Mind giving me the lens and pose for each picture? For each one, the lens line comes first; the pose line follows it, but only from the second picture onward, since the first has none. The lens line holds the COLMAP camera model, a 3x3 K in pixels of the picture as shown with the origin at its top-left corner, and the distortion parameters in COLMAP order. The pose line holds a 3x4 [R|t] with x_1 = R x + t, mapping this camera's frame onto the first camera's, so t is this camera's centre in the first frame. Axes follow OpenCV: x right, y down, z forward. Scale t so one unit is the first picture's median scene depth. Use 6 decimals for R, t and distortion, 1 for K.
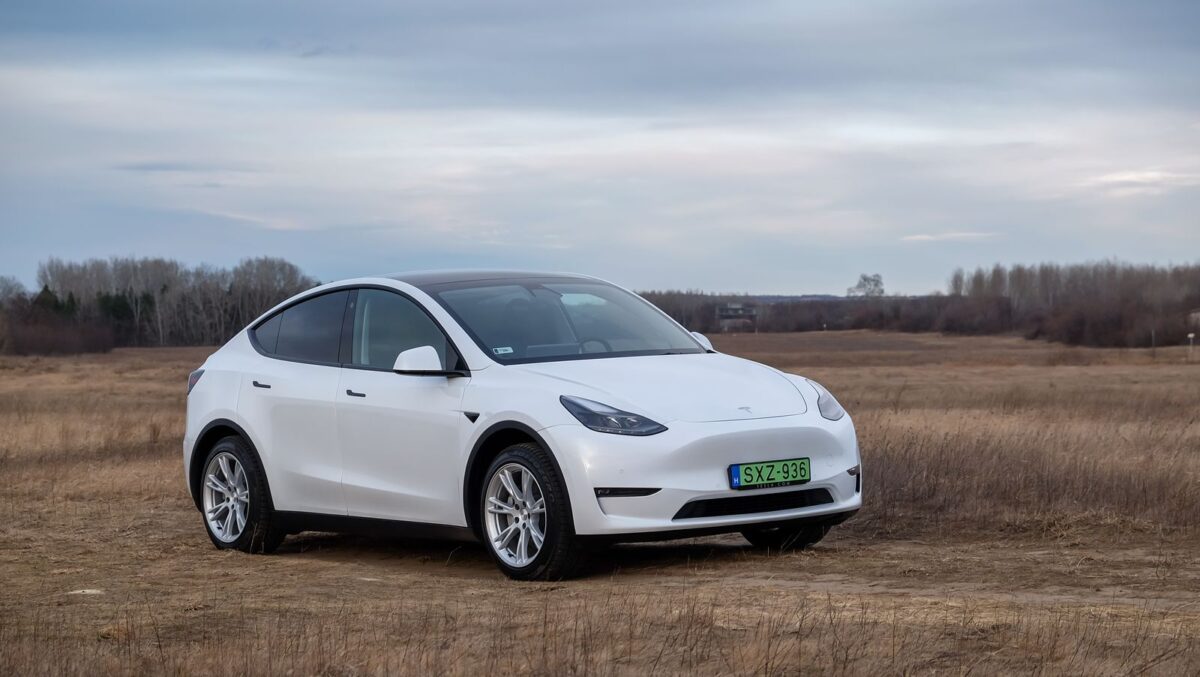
lens RADIAL K [[2775.3, 0, 600.0], [0, 2775.3, 338.5], [0, 0, 1]] dist [0.052286, 0.012710]
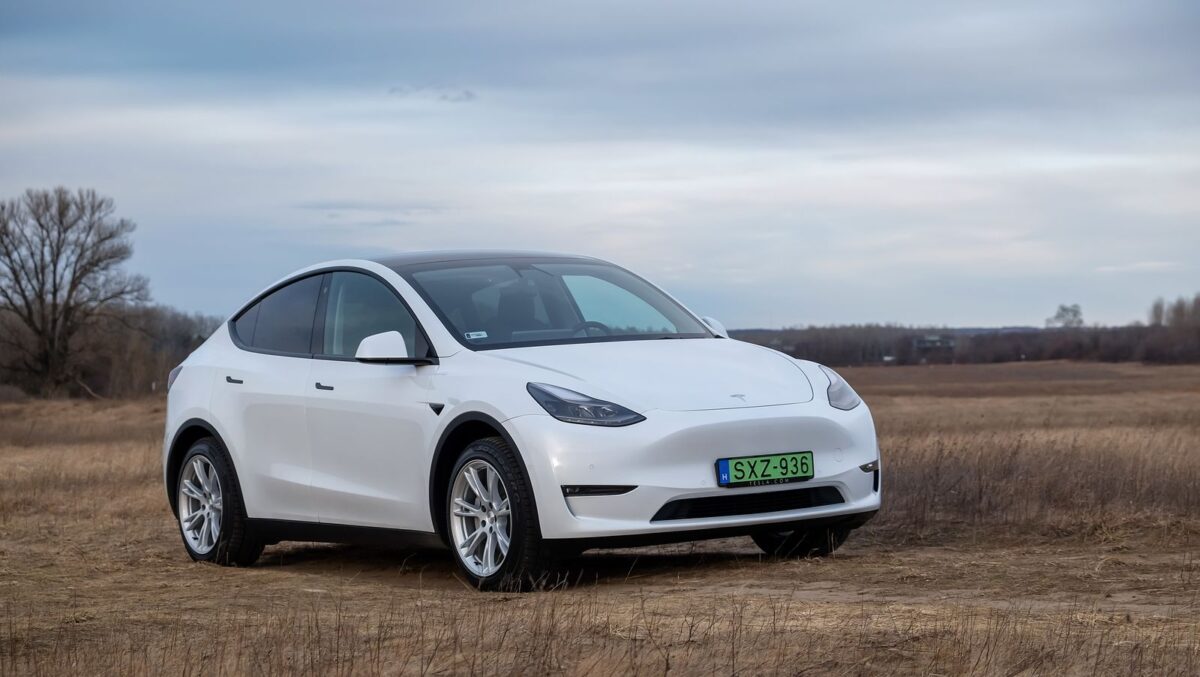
lens RADIAL K [[2775.3, 0, 600.0], [0, 2775.3, 338.5], [0, 0, 1]] dist [0.052286, 0.012710]
pose [[0.997595, -0.009042, -0.068719, 0.067519], [0.008241, 0.999895, -0.011923, 0.016661], [0.068820, 0.011328, 0.997565, 0.112113]]
